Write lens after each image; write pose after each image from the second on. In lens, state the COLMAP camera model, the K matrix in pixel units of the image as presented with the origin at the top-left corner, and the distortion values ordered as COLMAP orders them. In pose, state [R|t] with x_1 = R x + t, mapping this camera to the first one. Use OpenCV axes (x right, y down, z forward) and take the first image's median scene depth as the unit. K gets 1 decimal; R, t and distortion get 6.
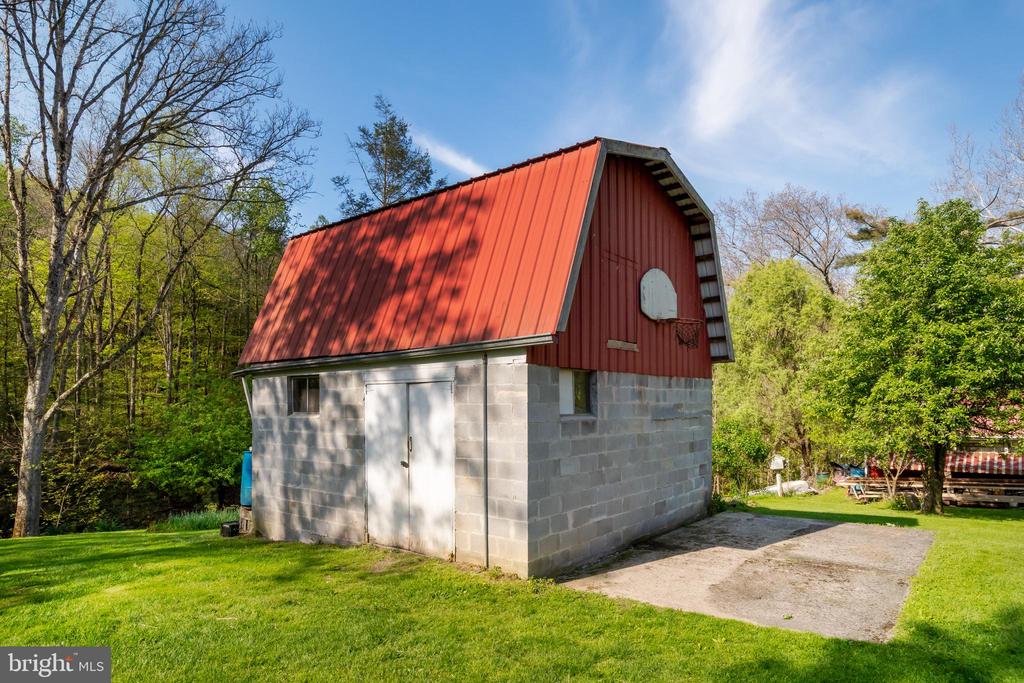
lens RADIAL K [[579.3, 0, 508.8], [0, 579.3, 407.2], [0, 0, 1]] dist [0.023760, -0.000674]
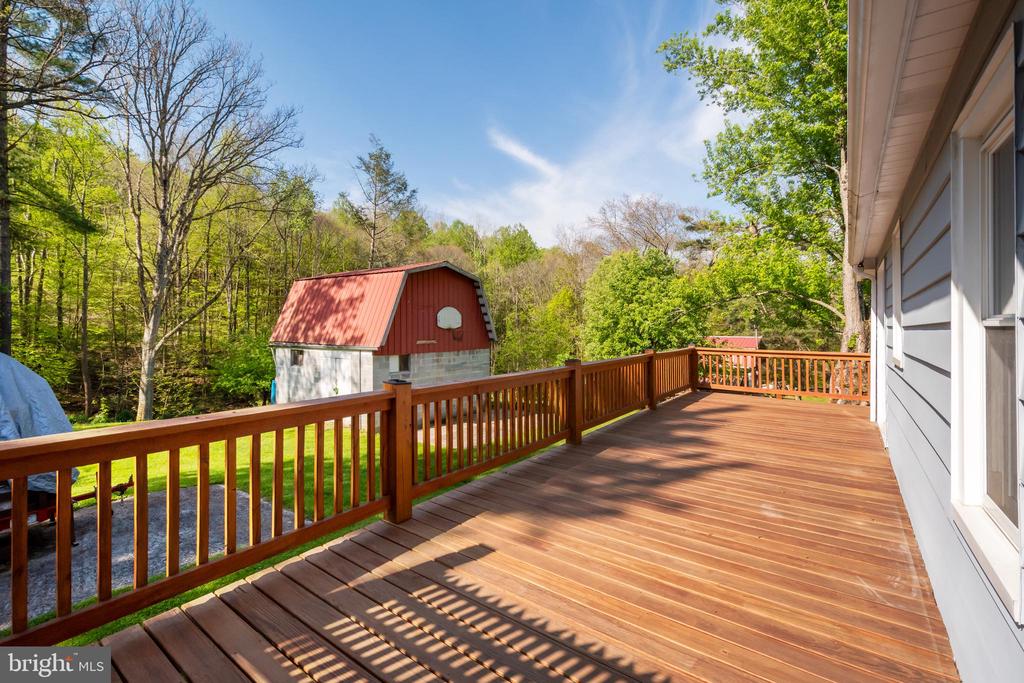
lens RADIAL K [[449.7, 0, 506.6], [0, 449.7, 334.3], [0, 0, 1]] dist [0.041039, -0.000089]
pose [[0.999762, 0.010879, 0.018905, 0.174275], [-0.011287, 0.999702, 0.021624, -0.063981], [-0.018664, -0.021832, 0.999587, -0.315727]]
